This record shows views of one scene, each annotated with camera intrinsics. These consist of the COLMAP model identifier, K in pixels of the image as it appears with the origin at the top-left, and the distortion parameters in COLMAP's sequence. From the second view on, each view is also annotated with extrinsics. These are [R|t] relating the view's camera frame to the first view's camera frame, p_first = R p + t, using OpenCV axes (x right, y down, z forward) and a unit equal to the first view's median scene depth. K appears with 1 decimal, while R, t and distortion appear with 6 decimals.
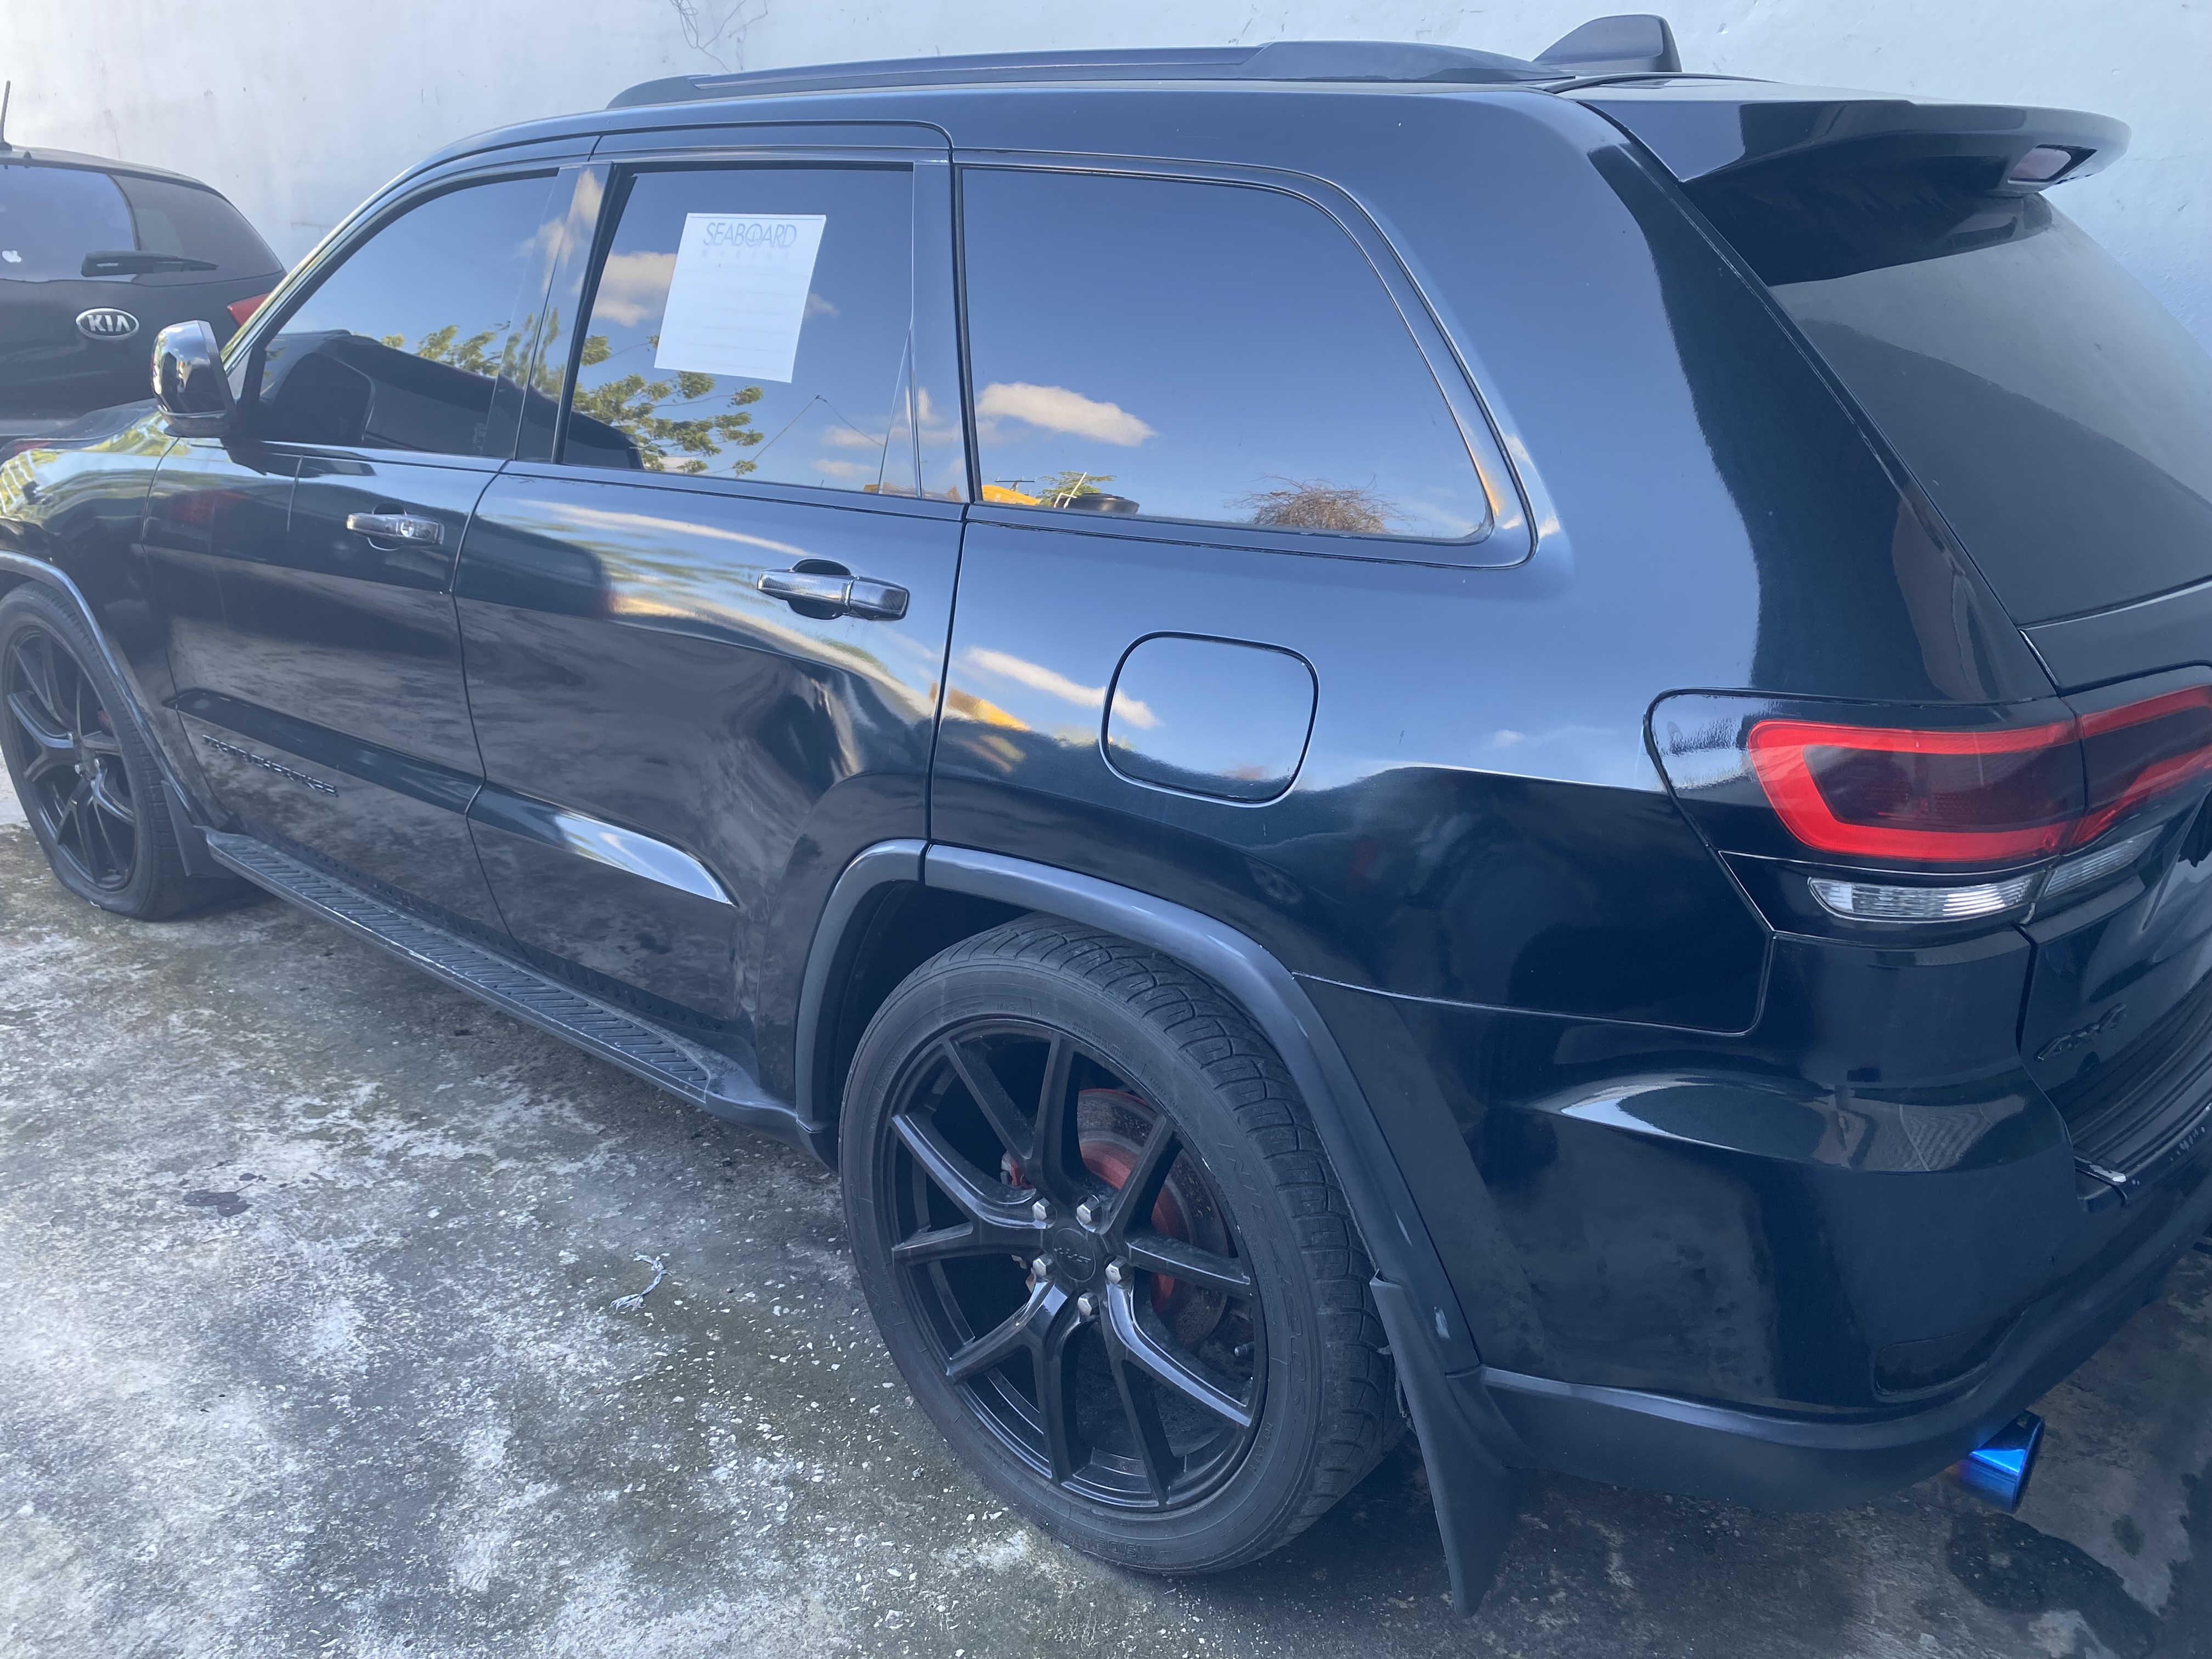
lens RADIAL K [[1716.7, 0, 1094.6], [0, 1716.7, 838.5], [0, 0, 1]] dist [0.006356, 0.004327]
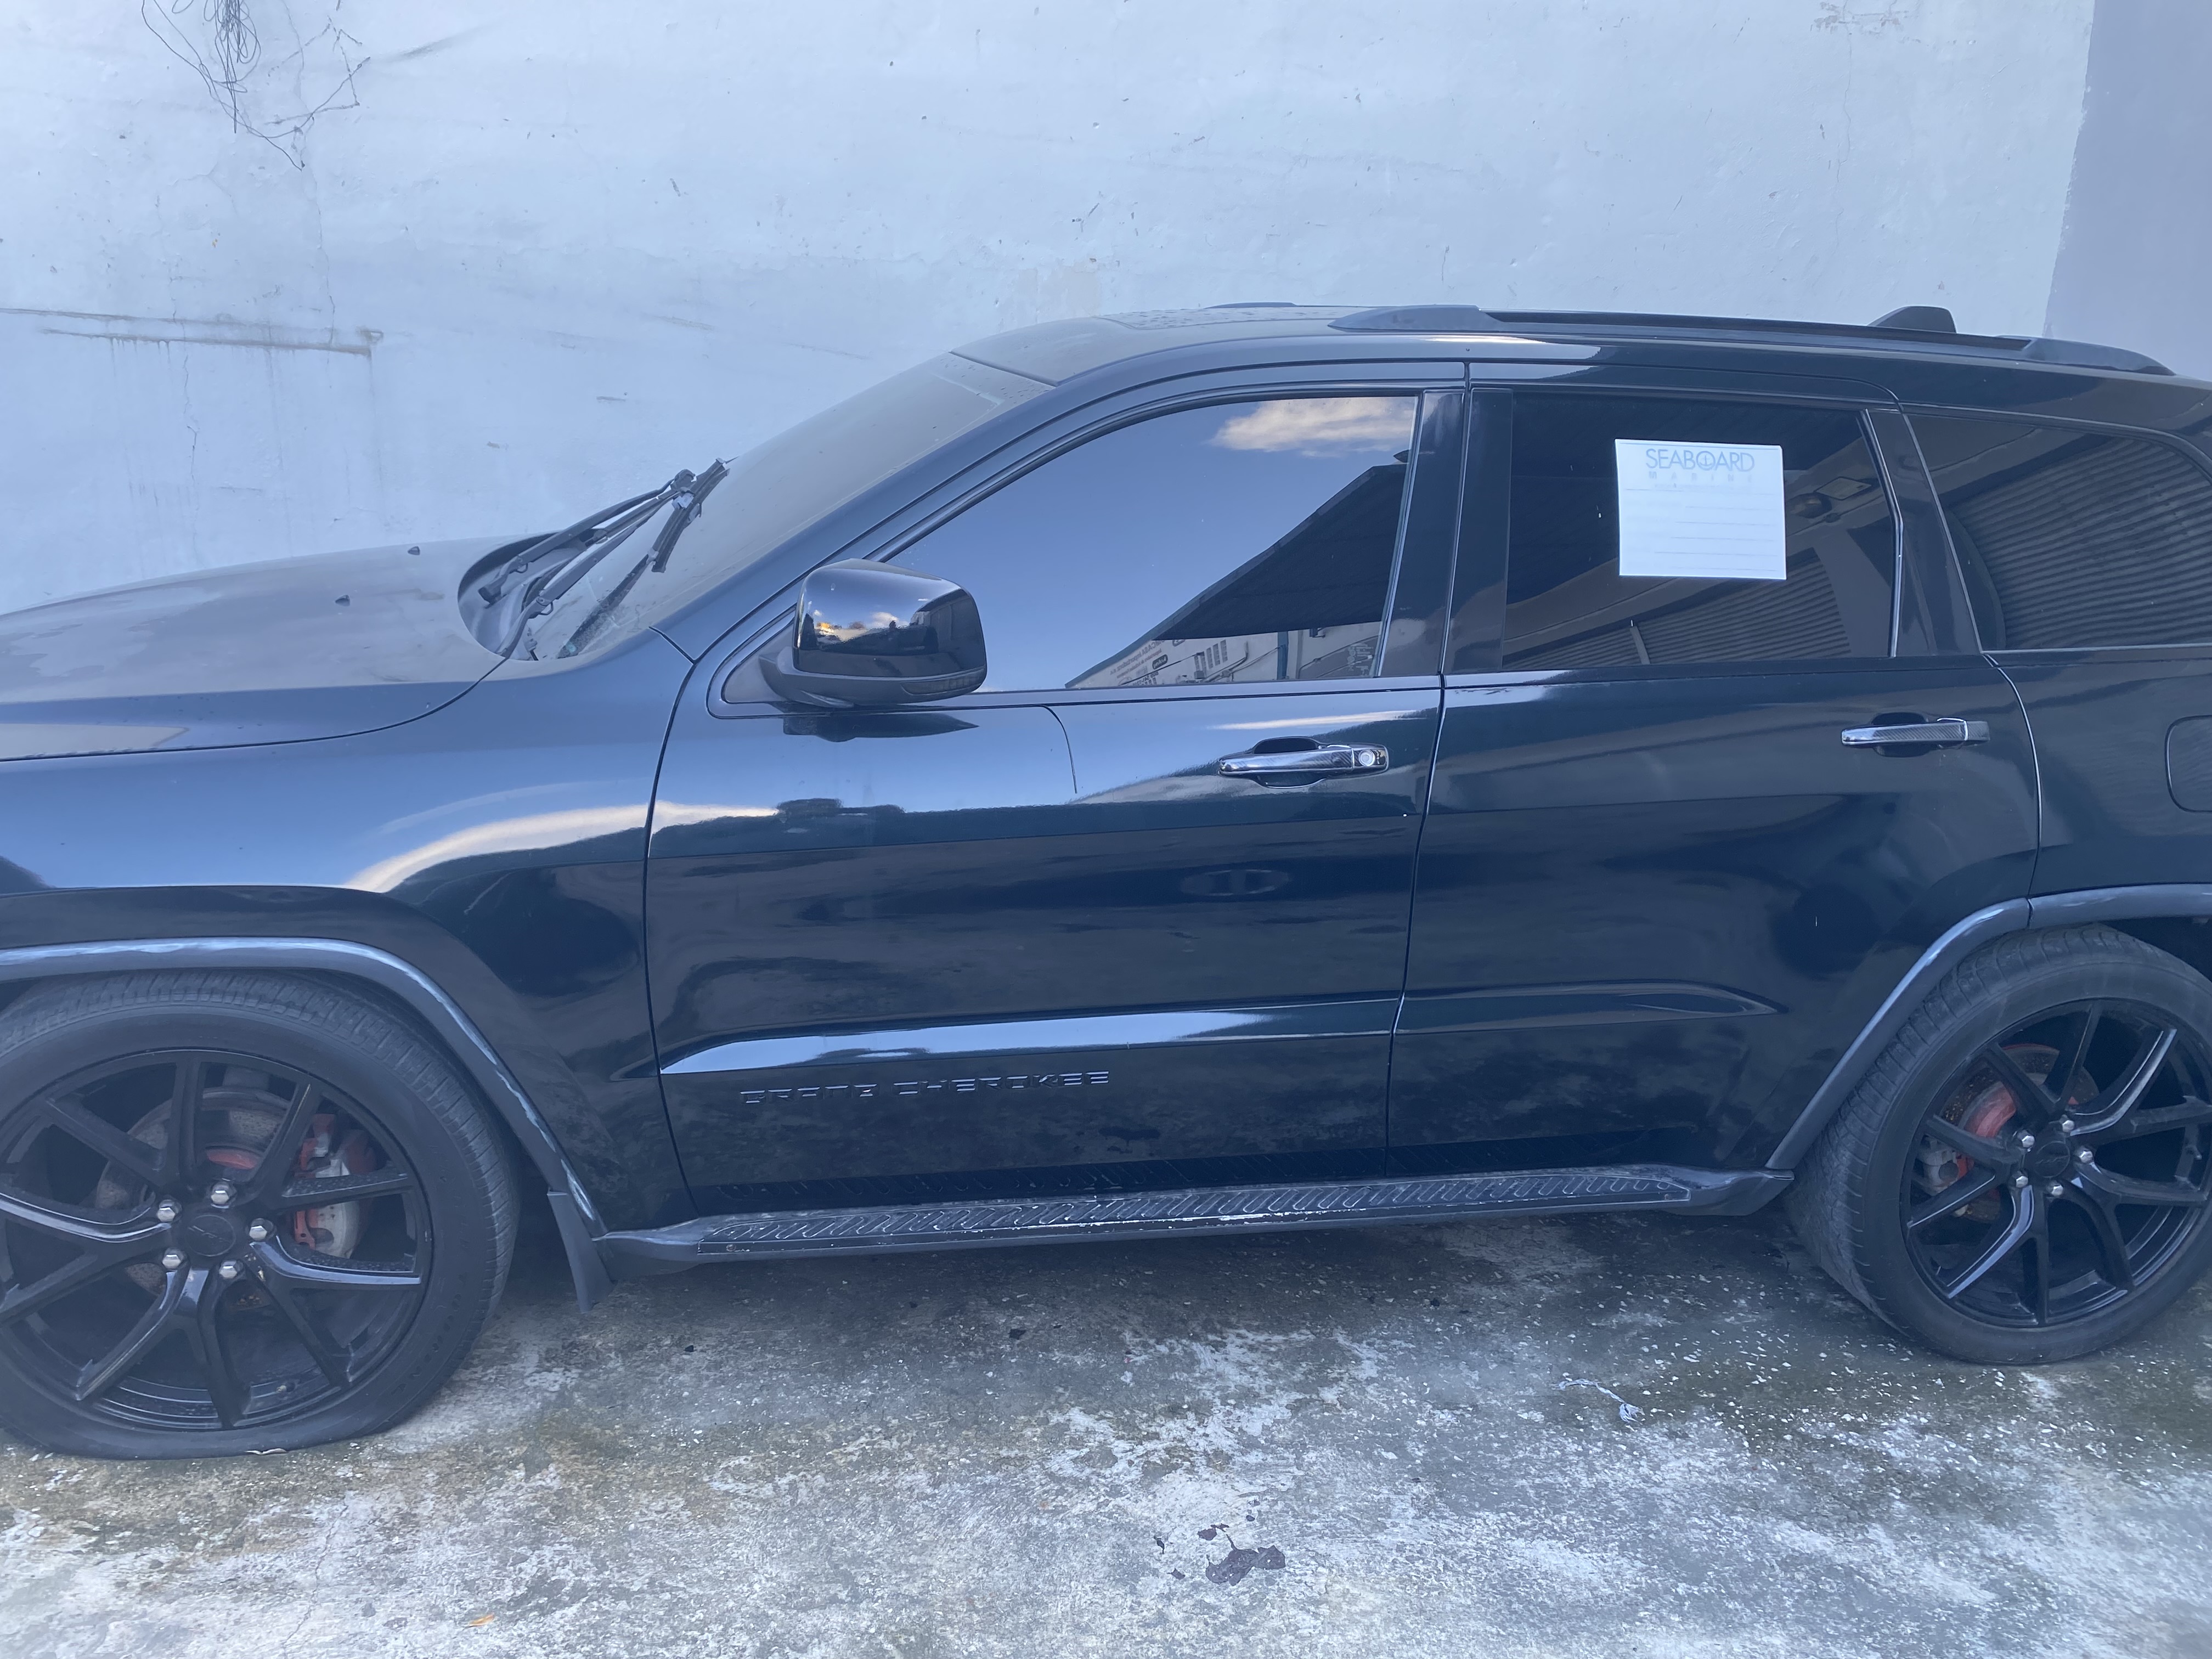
lens RADIAL K [[1716.7, 0, 1097.1], [0, 1716.7, 829.8], [0, 0, 1]] dist [0.006356, 0.004327]
pose [[0.632980, -0.200566, 0.747736, -1.333348], [0.222253, 0.972278, 0.072652, -0.266539], [-0.741580, 0.120200, 0.660009, 0.524691]]
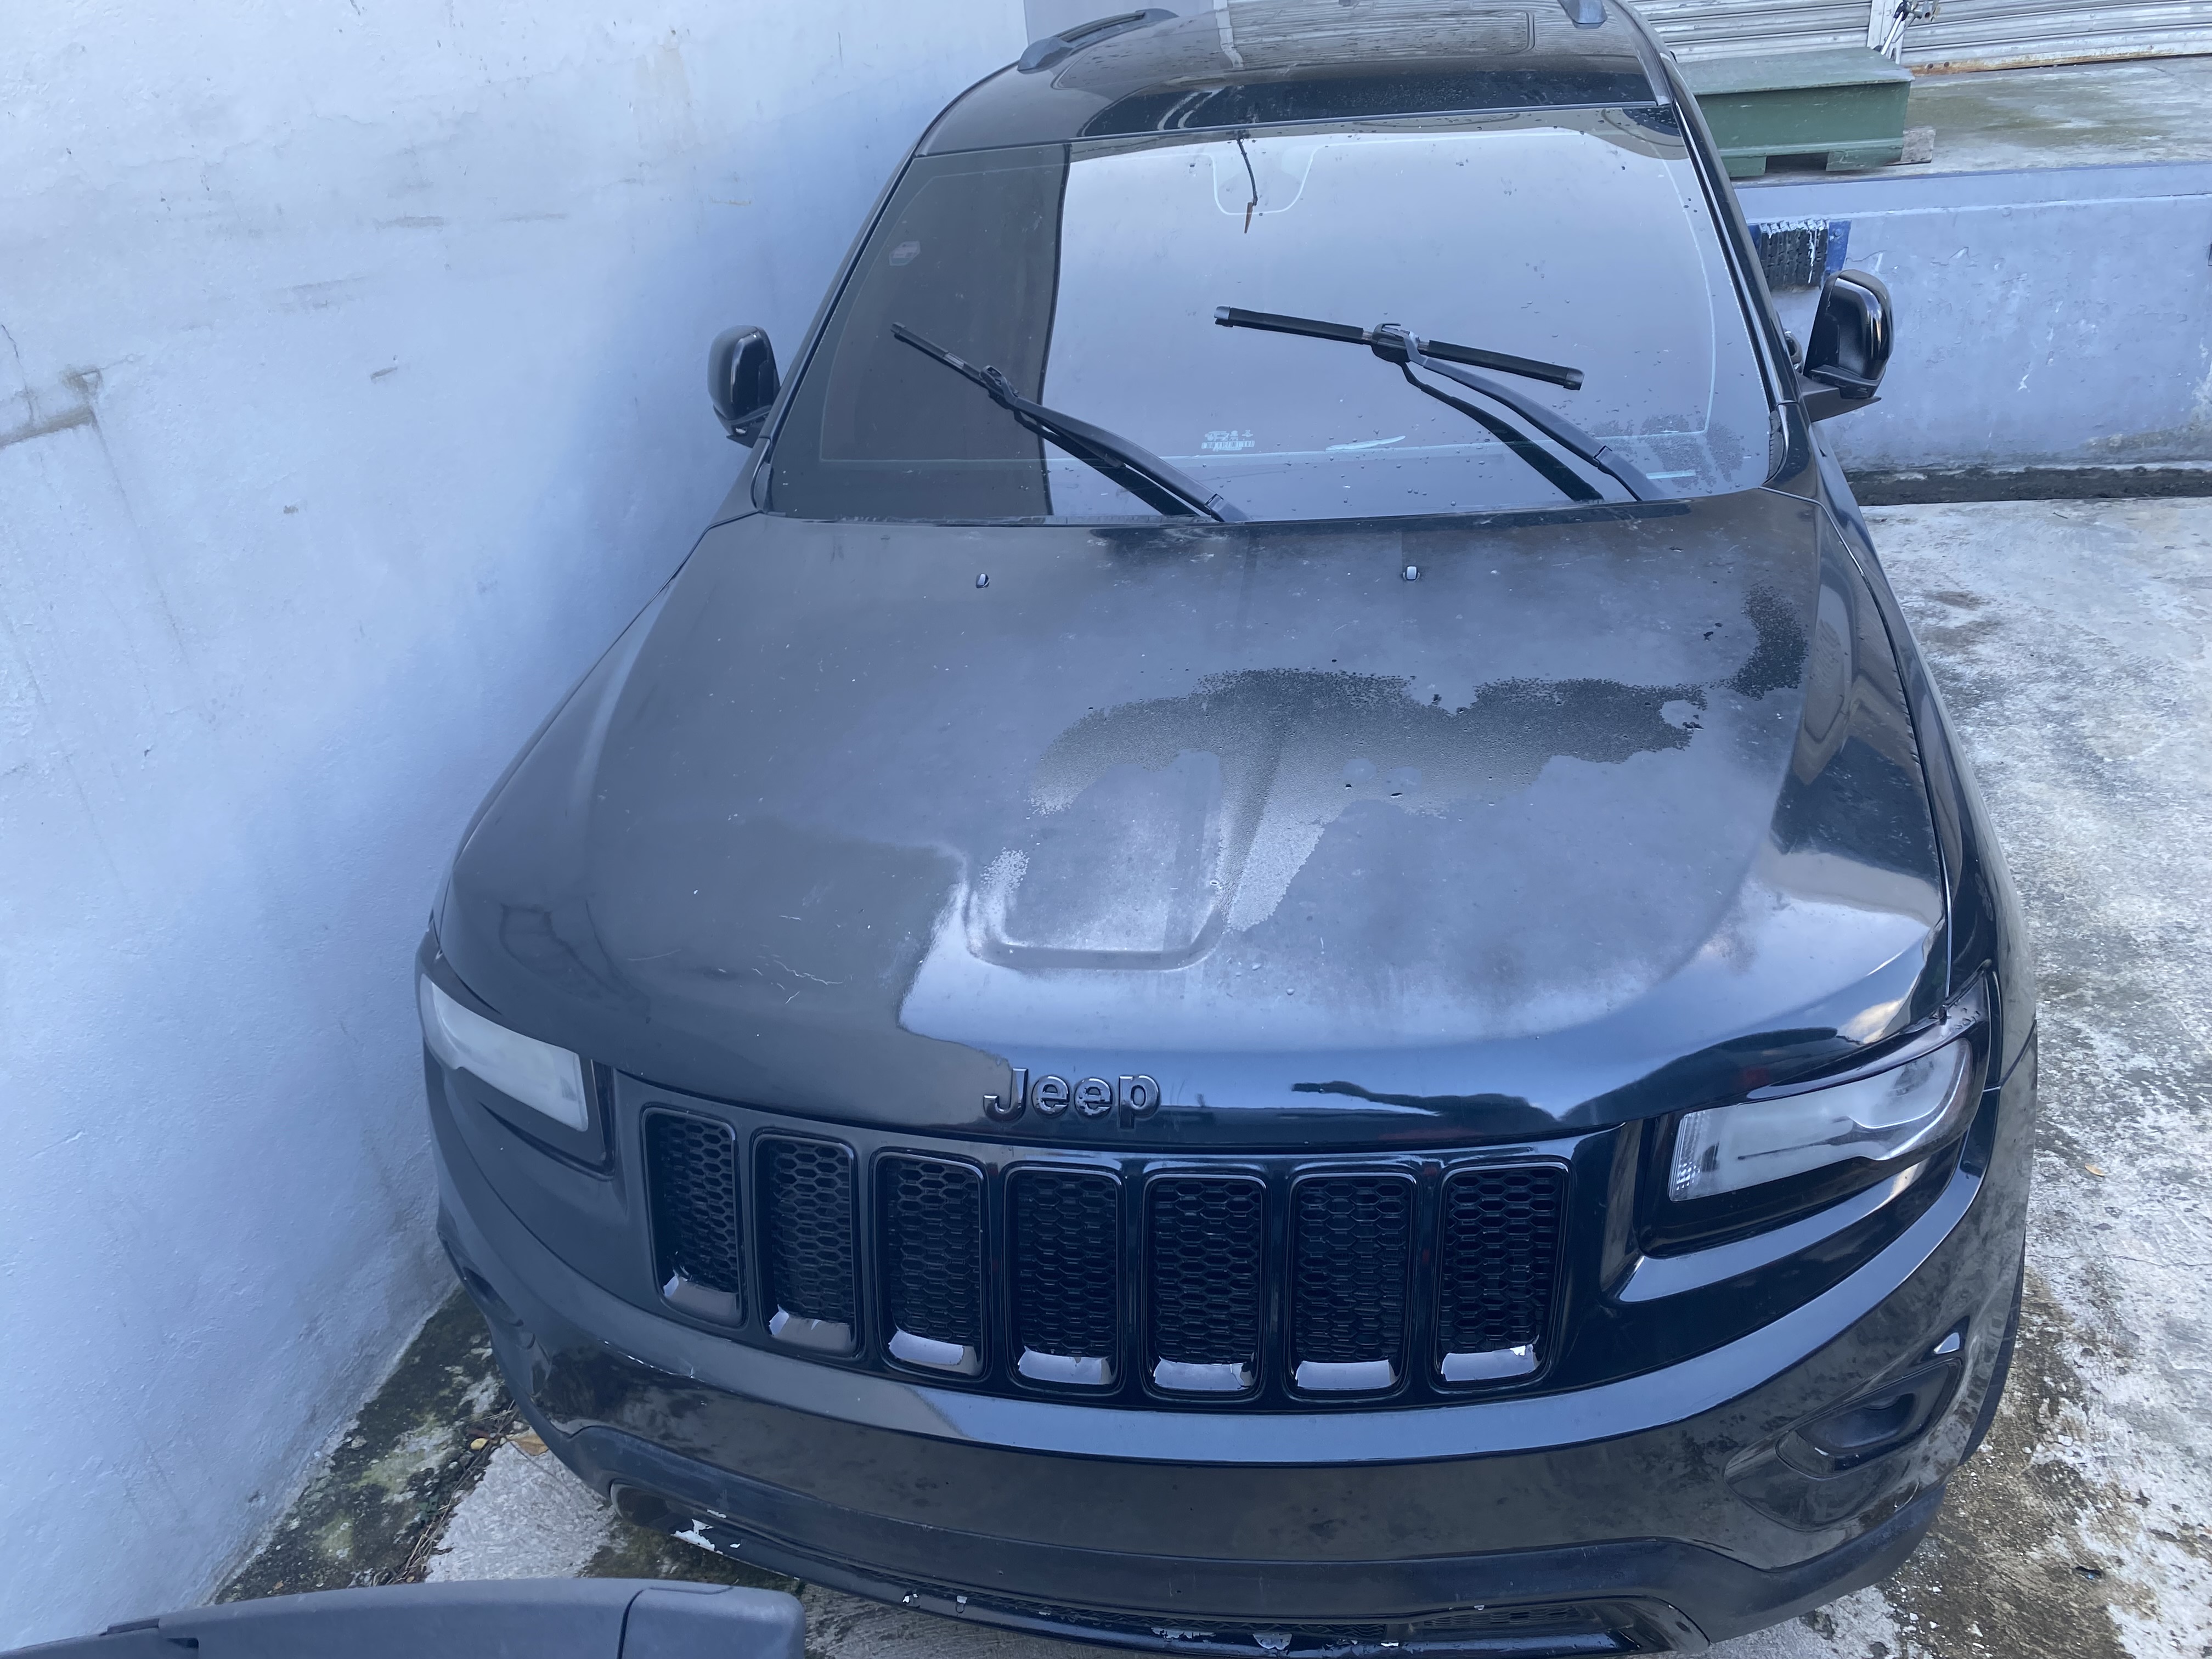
lens RADIAL K [[1716.7, 0, 1103.8], [0, 1716.7, 824.5], [0, 0, 1]] dist [0.006356, 0.004327]
pose [[-0.489756, -0.366660, 0.791012, -1.428267], [0.384517, 0.723430, 0.573407, -0.926347], [-0.782487, 0.584987, -0.213317, 2.062427]]
